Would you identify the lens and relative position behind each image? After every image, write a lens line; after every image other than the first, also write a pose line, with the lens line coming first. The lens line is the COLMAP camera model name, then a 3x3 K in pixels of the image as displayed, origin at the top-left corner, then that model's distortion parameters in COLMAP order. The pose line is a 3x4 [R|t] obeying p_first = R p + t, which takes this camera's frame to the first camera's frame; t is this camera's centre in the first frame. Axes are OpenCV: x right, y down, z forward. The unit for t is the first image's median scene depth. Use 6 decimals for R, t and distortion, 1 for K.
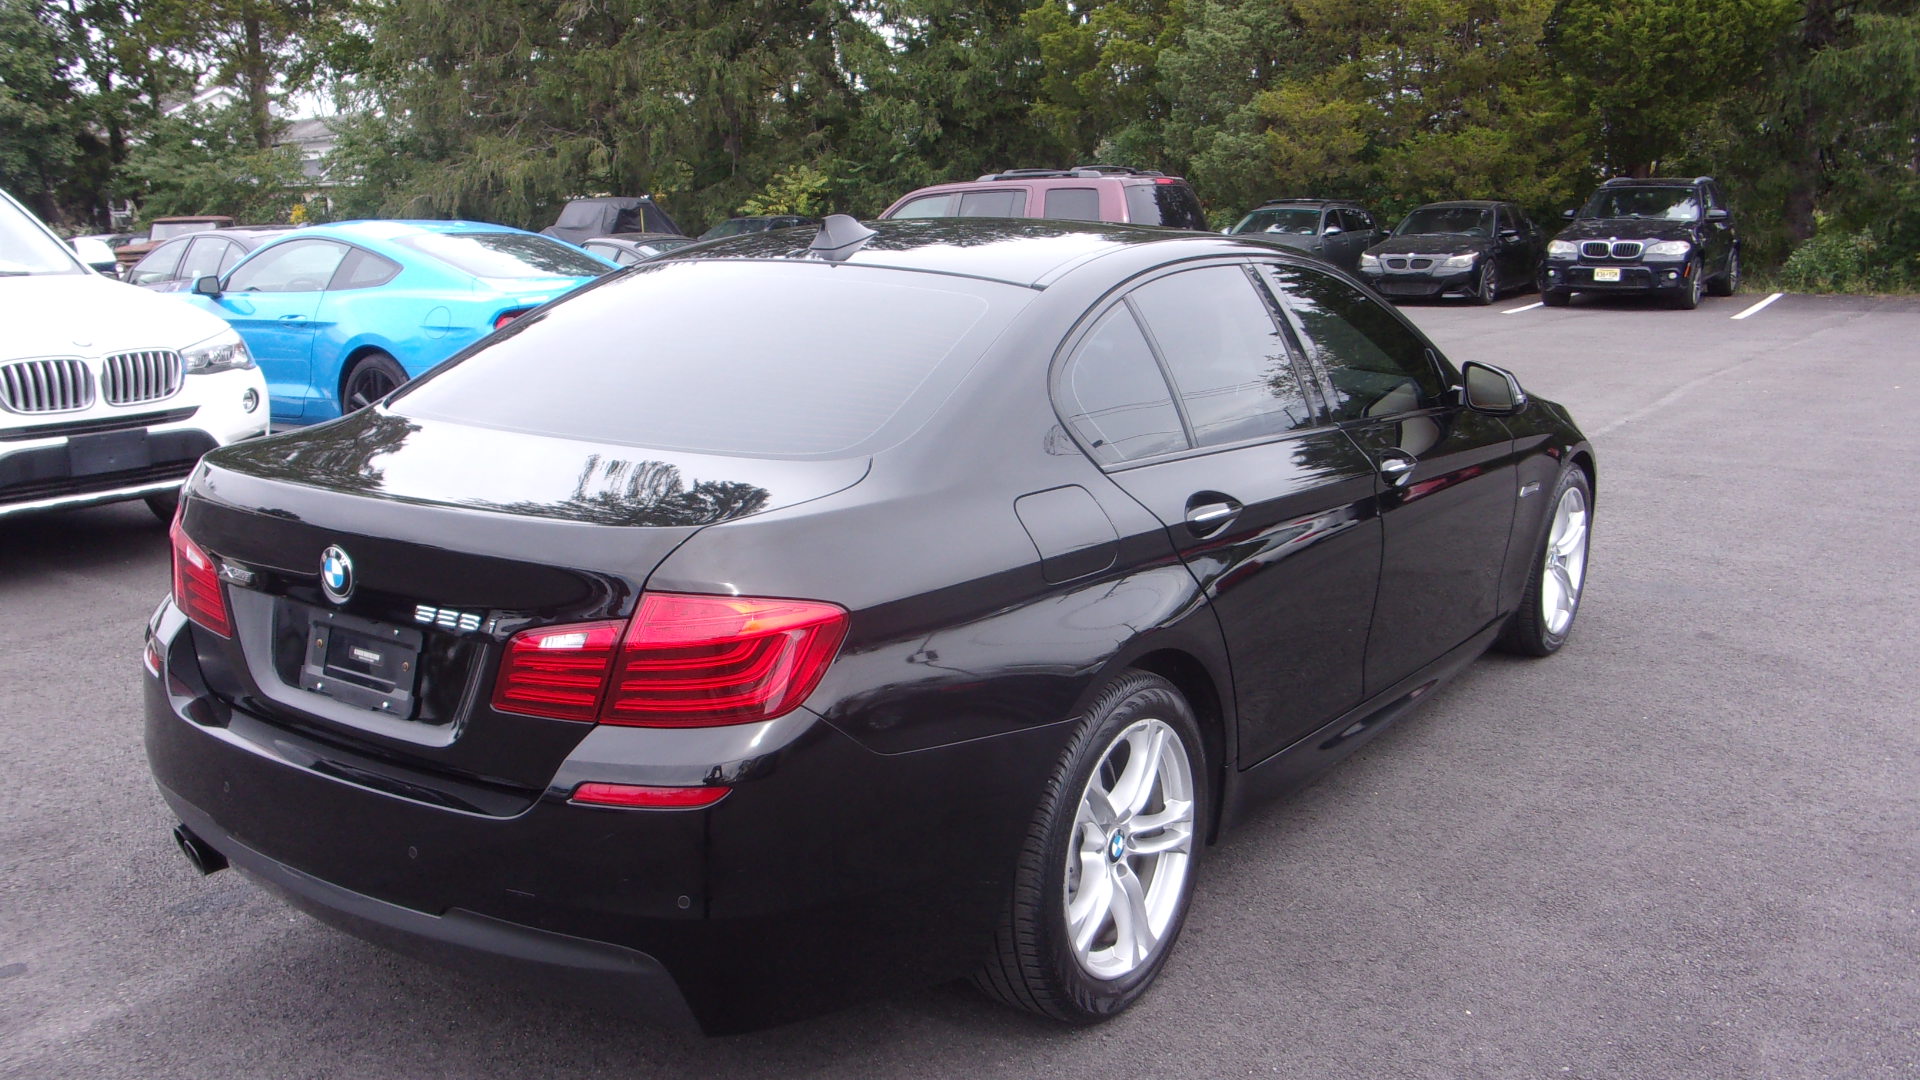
lens RADIAL K [[1720.5, 0, 953.4], [0, 1720.5, 531.9], [0, 0, 1]] dist [0.001552, -0.021011]
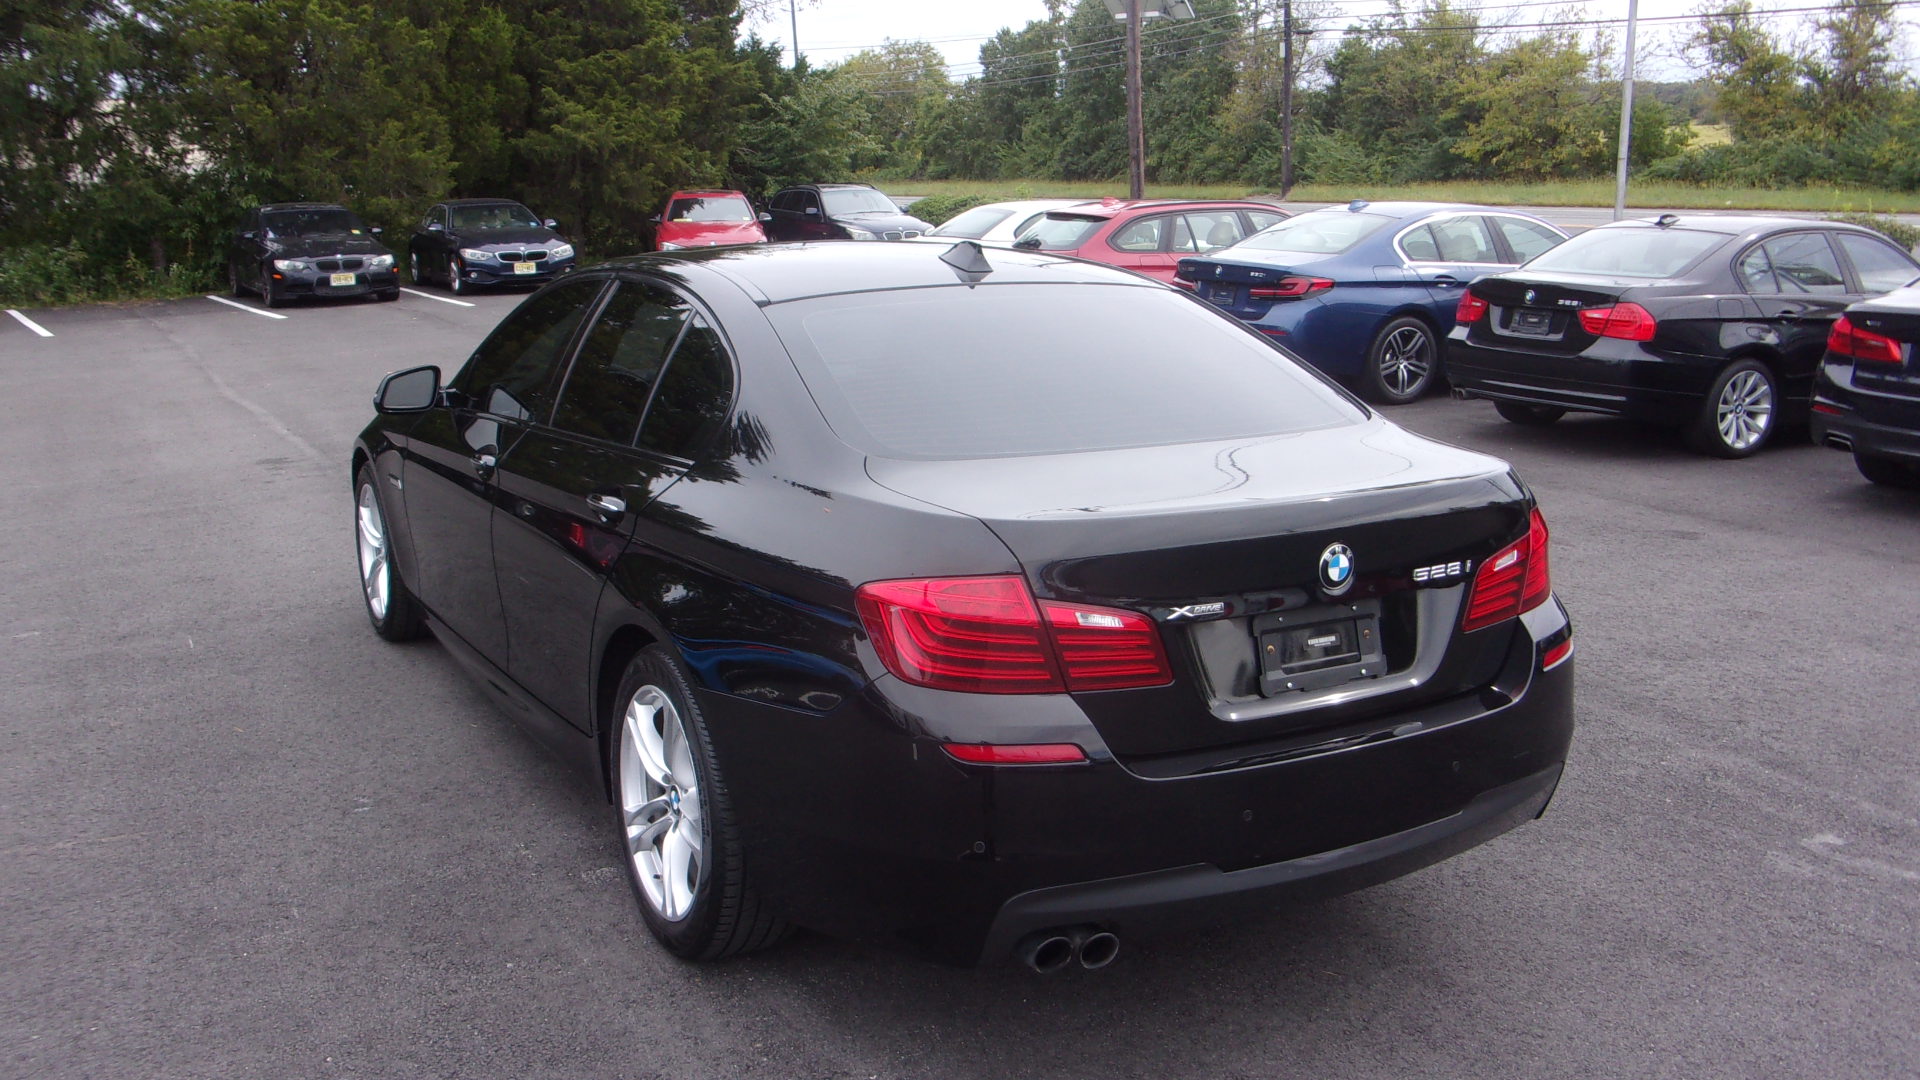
lens RADIAL K [[1720.5, 0, 958.2], [0, 1720.5, 528.1], [0, 0, 1]] dist [0.001552, -0.021011]
pose [[0.436753, -0.190122, 0.879261, -0.176076], [0.196672, 0.973947, 0.112904, -0.021355], [-0.877819, 0.123615, 0.462767, 0.086449]]
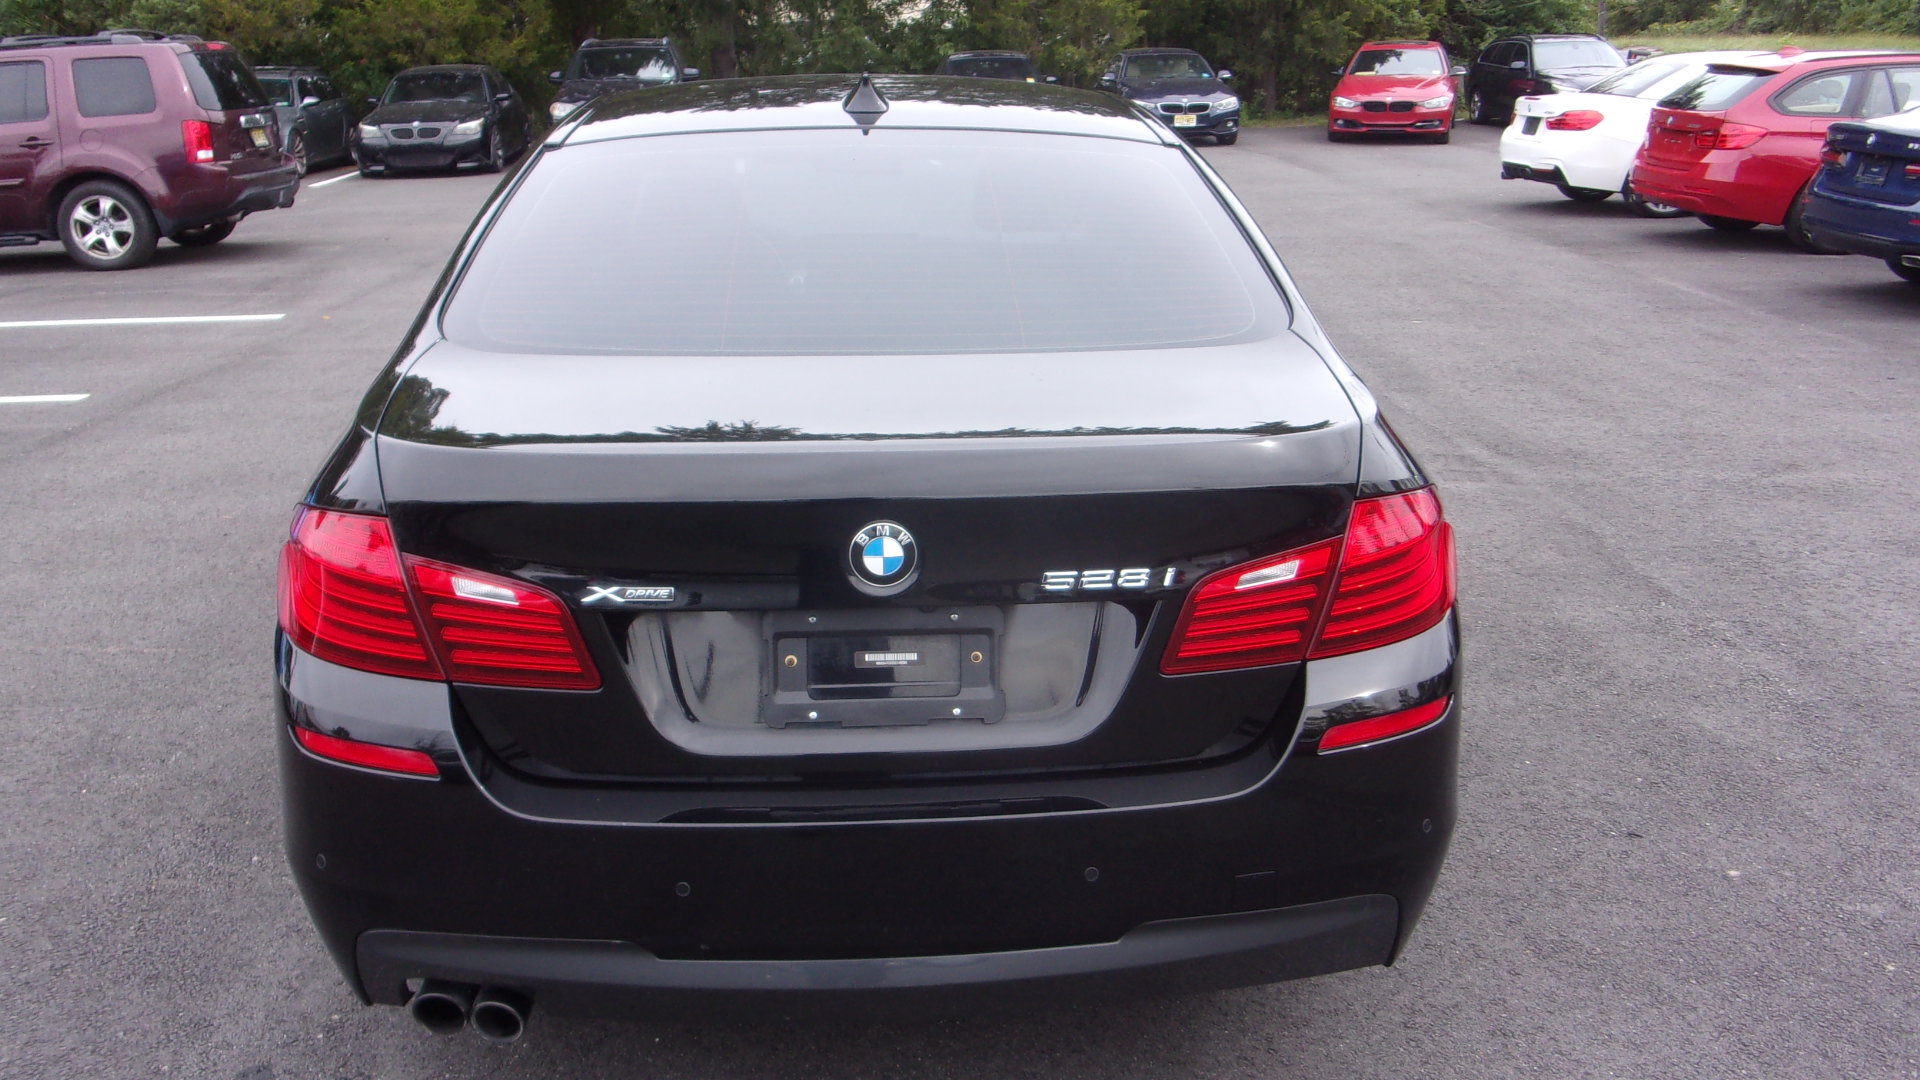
lens RADIAL K [[1720.5, 0, 981.0], [0, 1720.5, 538.3], [0, 0, 1]] dist [0.001552, -0.021011]
pose [[0.777832, -0.185699, 0.600410, -0.095342], [0.139171, 0.982526, 0.123587, -0.008718], [-0.612869, -0.012571, 0.790084, 0.047964]]
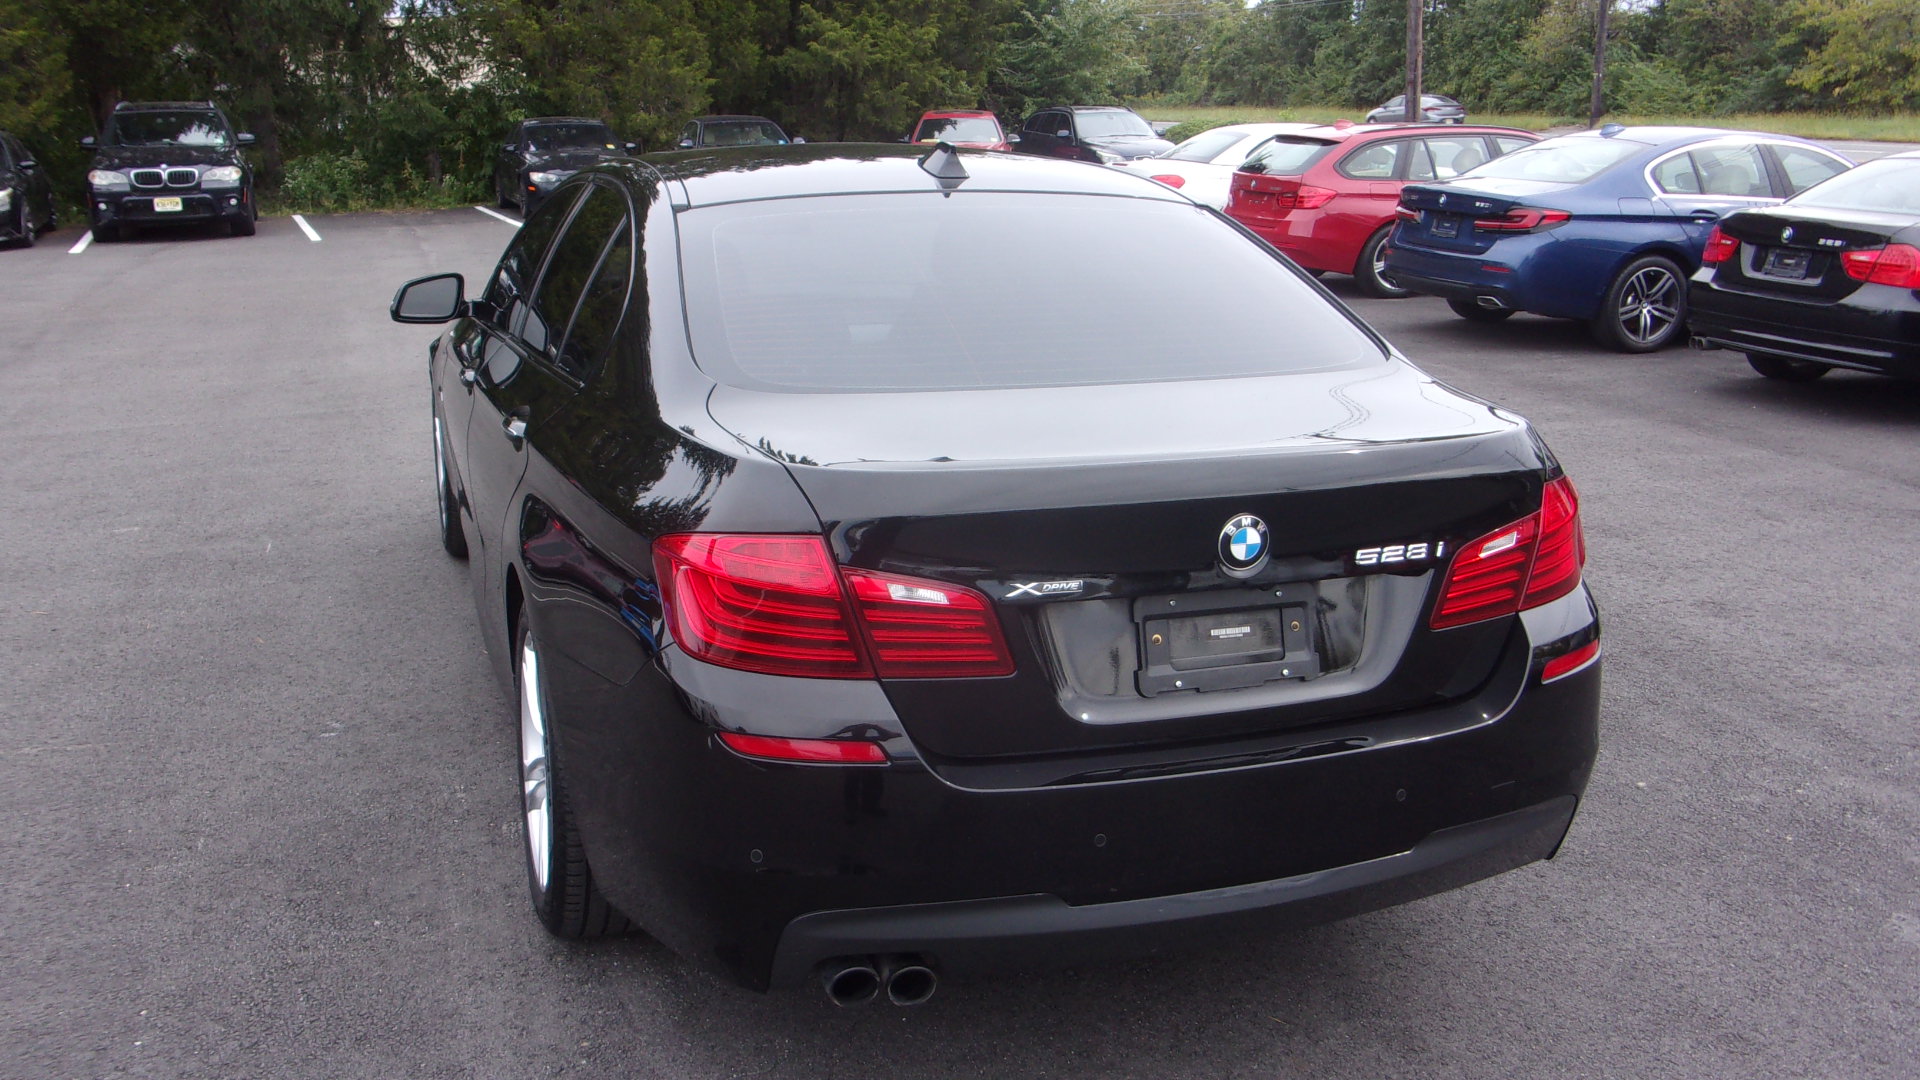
lens RADIAL K [[1720.5, 0, 955.0], [0, 1720.5, 532.2], [0, 0, 1]] dist [0.001552, -0.021011]
pose [[0.585843, -0.200180, 0.785312, -0.141373], [0.167571, 0.977994, 0.124288, -0.014635], [-0.792911, 0.058783, 0.606496, 0.071416]]
